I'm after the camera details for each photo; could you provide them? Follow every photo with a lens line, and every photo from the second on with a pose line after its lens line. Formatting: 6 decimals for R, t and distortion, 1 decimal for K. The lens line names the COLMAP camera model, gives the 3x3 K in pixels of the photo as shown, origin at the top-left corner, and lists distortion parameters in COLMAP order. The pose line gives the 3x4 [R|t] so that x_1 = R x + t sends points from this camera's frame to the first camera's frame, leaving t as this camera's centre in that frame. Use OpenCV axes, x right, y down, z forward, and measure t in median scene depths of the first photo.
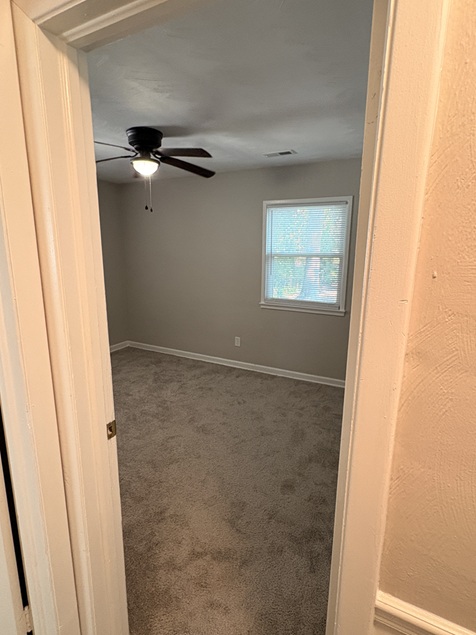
lens RADIAL K [[341.4, 0, 238.3], [0, 341.4, 317.6], [0, 0, 1]] dist [0.006206, -0.003316]
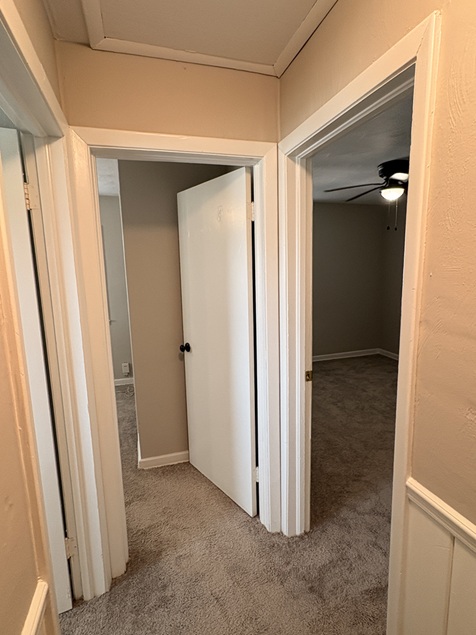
lens RADIAL K [[341.4, 0, 240.7], [0, 341.4, 317.2], [0, 0, 1]] dist [0.006206, -0.003316]
pose [[0.717533, 0.081974, -0.691684, 0.147014], [-0.112492, 0.993652, 0.001066, 0.026481], [0.687380, 0.077044, 0.722200, -0.120735]]
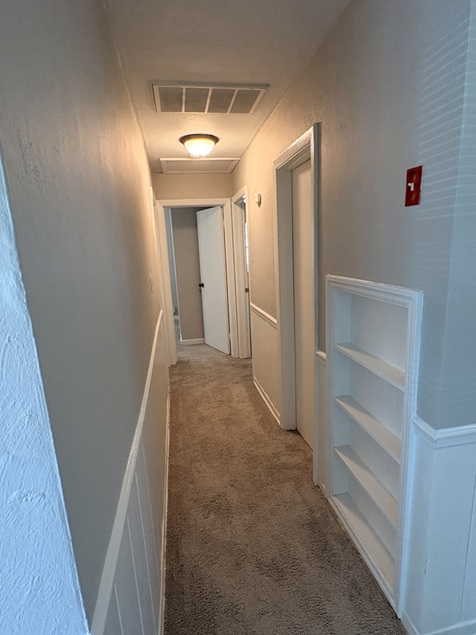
lens RADIAL K [[341.4, 0, 238.7], [0, 341.4, 318.2], [0, 0, 1]] dist [0.006206, -0.003316]
pose [[0.626865, 0.127791, -0.768576, 0.800409], [-0.110187, 0.991083, 0.074917, 0.109417], [0.771297, 0.037724, 0.635357, -0.475684]]
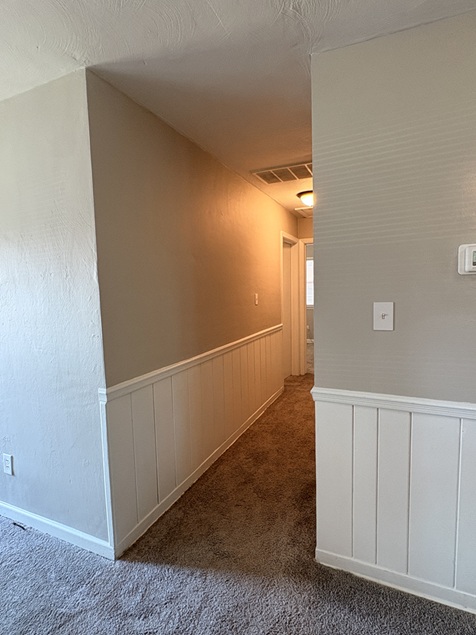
lens RADIAL K [[341.4, 0, 236.7], [0, 341.4, 317.5], [0, 0, 1]] dist [0.006206, -0.003316]
pose [[0.073292, 0.081978, -0.993936, 1.124490], [-0.184459, 0.980535, 0.067271, 0.108817], [0.980104, 0.178410, 0.086987, -0.307969]]
